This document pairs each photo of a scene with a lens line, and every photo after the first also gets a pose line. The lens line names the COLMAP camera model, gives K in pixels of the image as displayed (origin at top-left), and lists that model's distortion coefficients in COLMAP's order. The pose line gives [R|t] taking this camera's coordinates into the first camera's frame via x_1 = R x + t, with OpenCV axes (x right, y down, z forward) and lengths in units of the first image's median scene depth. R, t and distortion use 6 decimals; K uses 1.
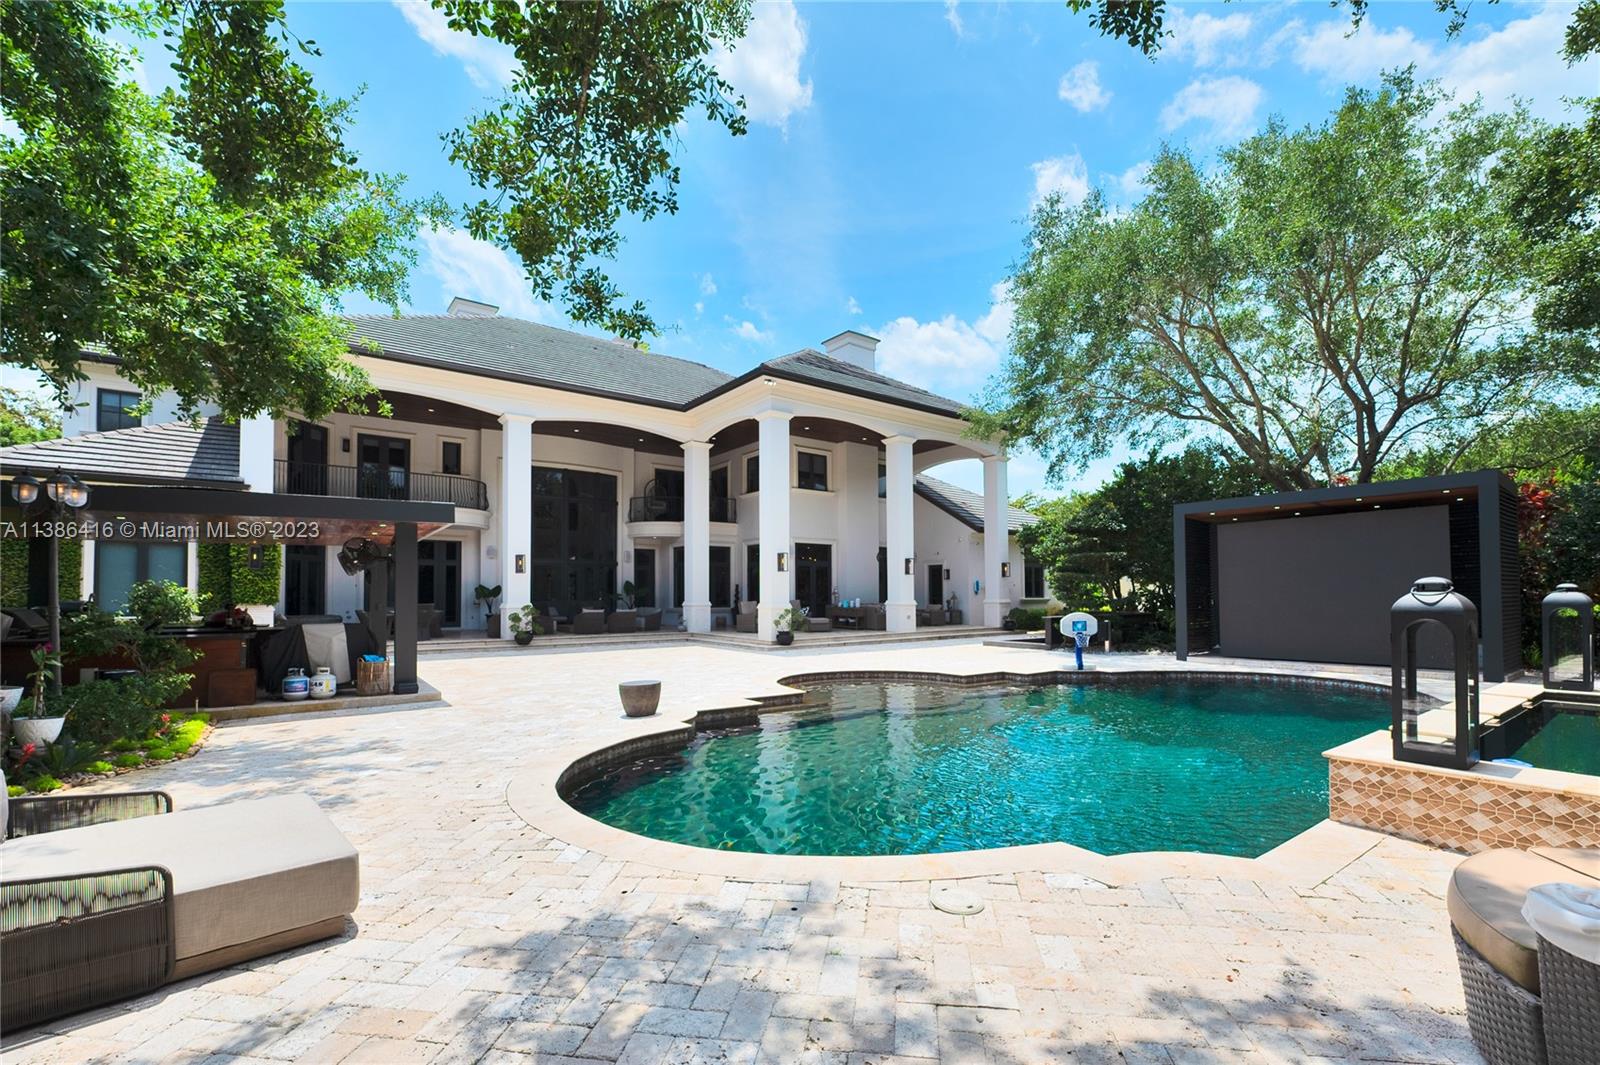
lens RADIAL K [[686.6, 0, 824.5], [0, 686.6, 589.1], [0, 0, 1]] dist [0.011313, 0.000016]
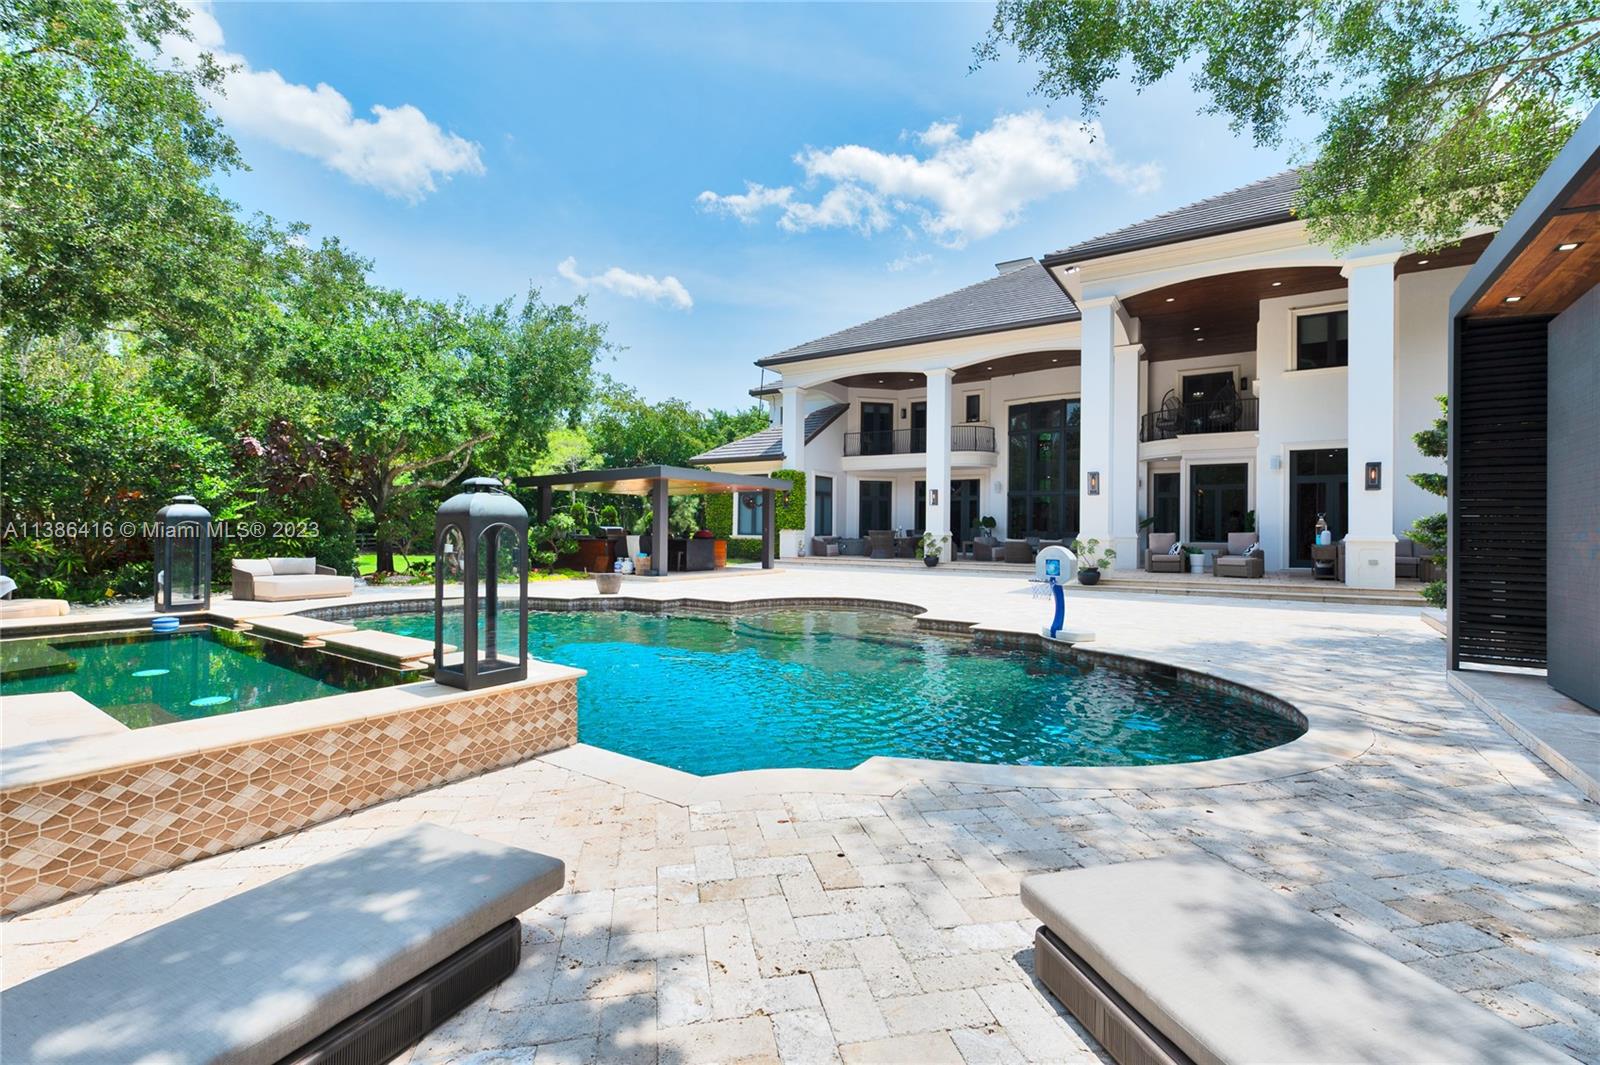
lens RADIAL K [[717.1, 0, 801.3], [0, 717.1, 524.9], [0, 0, 1]] dist [-0.017442, 0.000007]
pose [[0.317680, 0.001503, -0.948197, 0.600562], [0.000493, 0.999998, 0.001750, 0.007138], [0.948198, -0.001023, 0.317679, 0.385063]]
